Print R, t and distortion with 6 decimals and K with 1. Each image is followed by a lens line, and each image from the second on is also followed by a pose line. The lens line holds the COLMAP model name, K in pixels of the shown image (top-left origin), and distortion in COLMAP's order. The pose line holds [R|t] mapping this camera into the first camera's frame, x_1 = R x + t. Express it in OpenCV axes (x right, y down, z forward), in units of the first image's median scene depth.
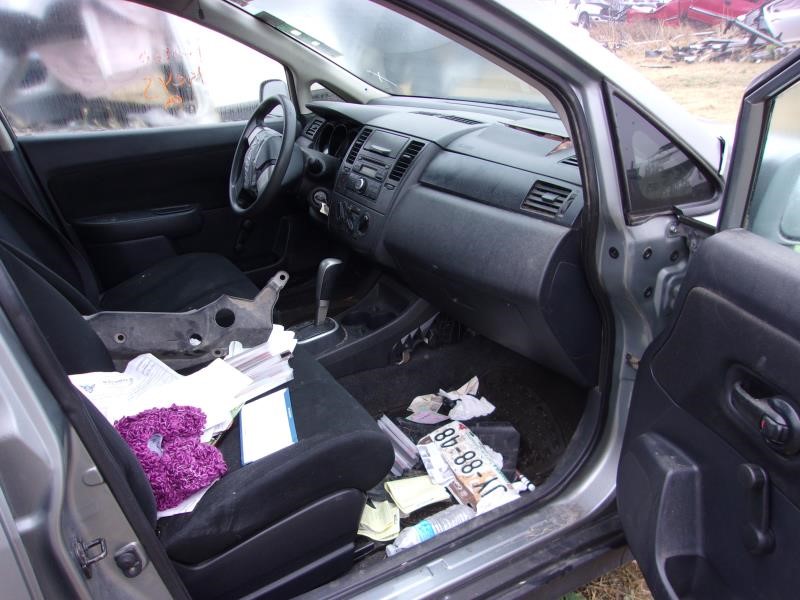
lens RADIAL K [[631.4, 0, 383.9], [0, 631.4, 301.3], [0, 0, 1]] dist [-0.003513, -0.002474]
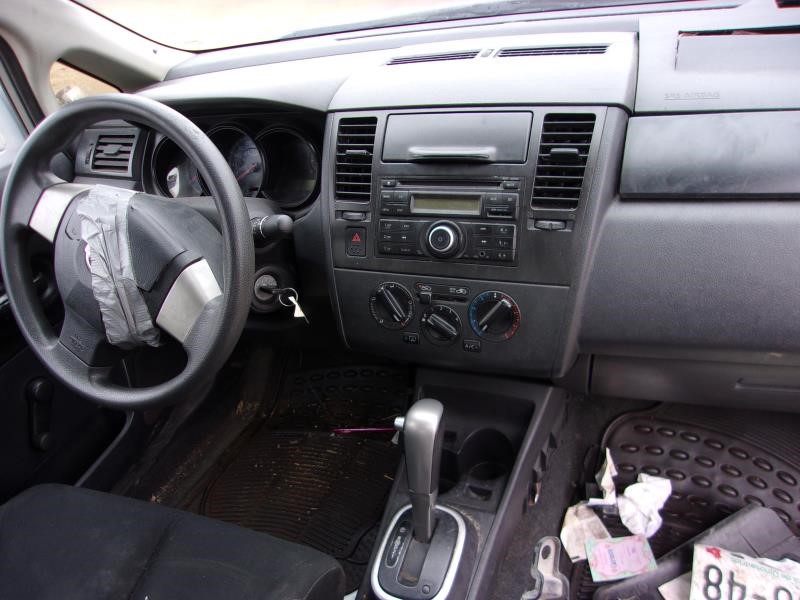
lens RADIAL K [[631.4, 0, 383.9], [0, 631.4, 301.3], [0, 0, 1]] dist [-0.003513, -0.002474]
pose [[0.740648, -0.405379, 0.535824, -0.330894], [0.351110, 0.913449, 0.205747, -0.253358], [-0.572854, 0.035747, 0.818878, 0.657279]]
